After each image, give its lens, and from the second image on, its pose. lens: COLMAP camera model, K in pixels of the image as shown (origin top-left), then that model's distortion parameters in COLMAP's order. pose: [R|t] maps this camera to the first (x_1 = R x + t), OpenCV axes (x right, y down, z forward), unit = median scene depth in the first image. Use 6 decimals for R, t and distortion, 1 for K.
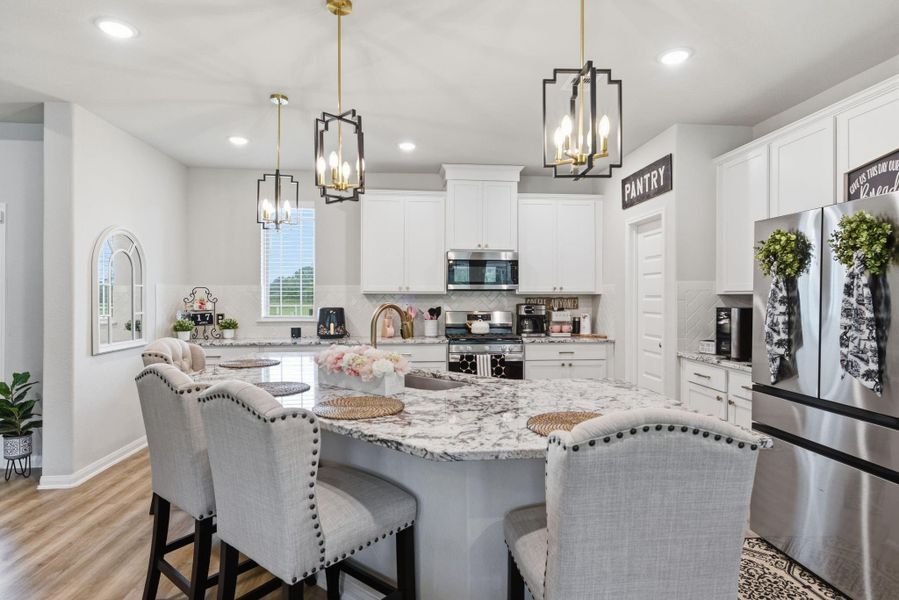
lens RADIAL K [[487.0, 0, 460.4], [0, 487.0, 298.8], [0, 0, 1]] dist [0.002435, 0.000076]
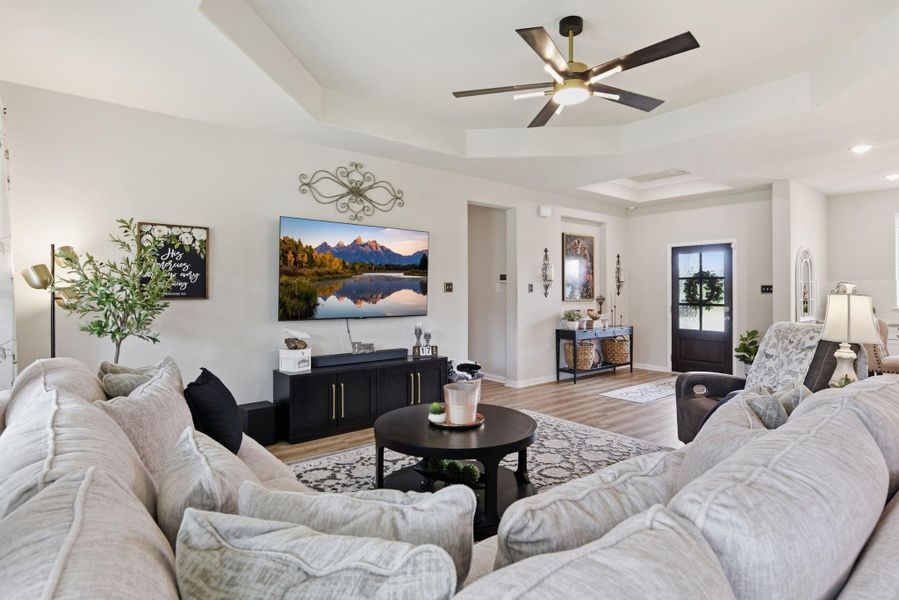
lens RADIAL K [[473.4, 0, 458.0], [0, 473.4, 286.8], [0, 0, 1]] dist [-0.001647, -0.000301]
pose [[0.563193, -0.006894, -0.826297, -0.039204], [-0.005116, 0.999917, -0.011830, 0.011300], [0.826310, 0.010890, 0.563111, -0.708234]]
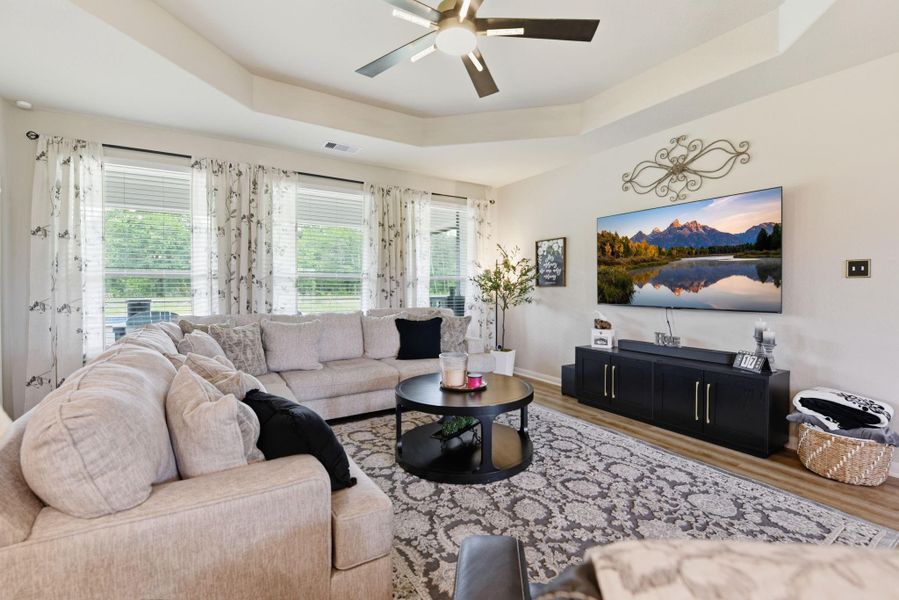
lens RADIAL K [[393.9, 0, 457.3], [0, 393.9, 294.3], [0, 0, 1]] dist [-0.001655, -0.010660]
pose [[-0.891796, 0.005228, -0.452407, -0.269543], [-0.004586, 0.999777, 0.020594, 0.026817], [0.452414, 0.020440, -0.891574, 0.173232]]
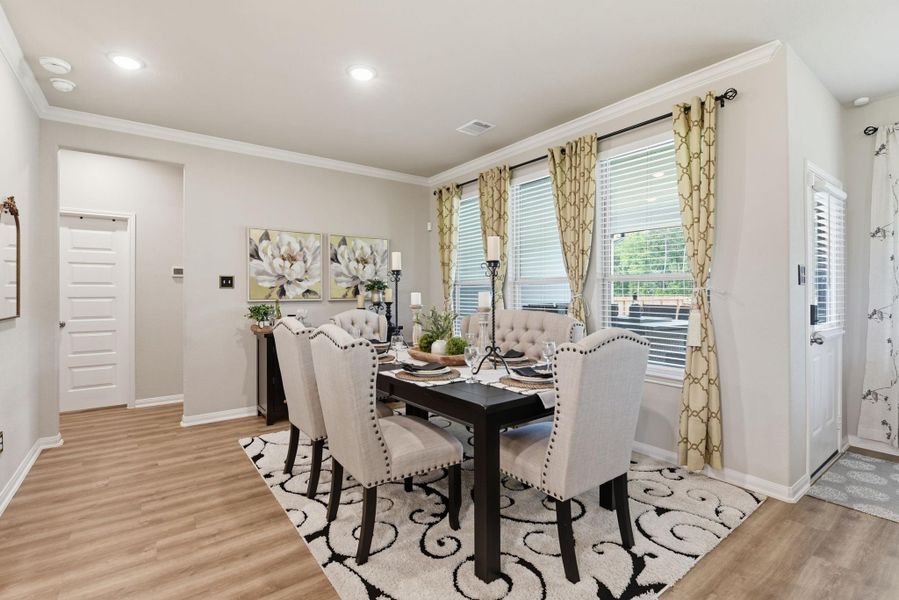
lens RADIAL K [[415.8, 0, 459.9], [0, 415.8, 292.2], [0, 0, 1]] dist [-0.003858, -0.001556]
pose [[-0.524910, -0.000756, 0.851157, -0.135224], [0.006406, 0.999968, 0.004838, 0.021943], [-0.851133, 0.007992, -0.524889, 0.156509]]
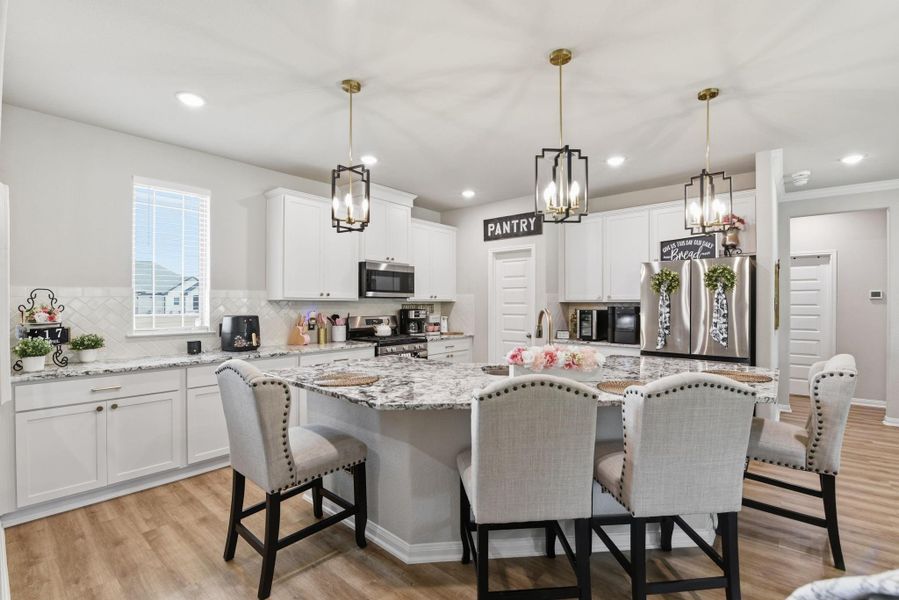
lens RADIAL K [[402.2, 0, 458.4], [0, 402.2, 303.7], [0, 0, 1]] dist [-0.010071, -0.001181]
pose [[0.715901, 0.000034, 0.698202, -0.533763], [0.002324, 0.999994, -0.002432, -0.000909], [-0.698198, 0.003364, 0.715897, 0.227806]]
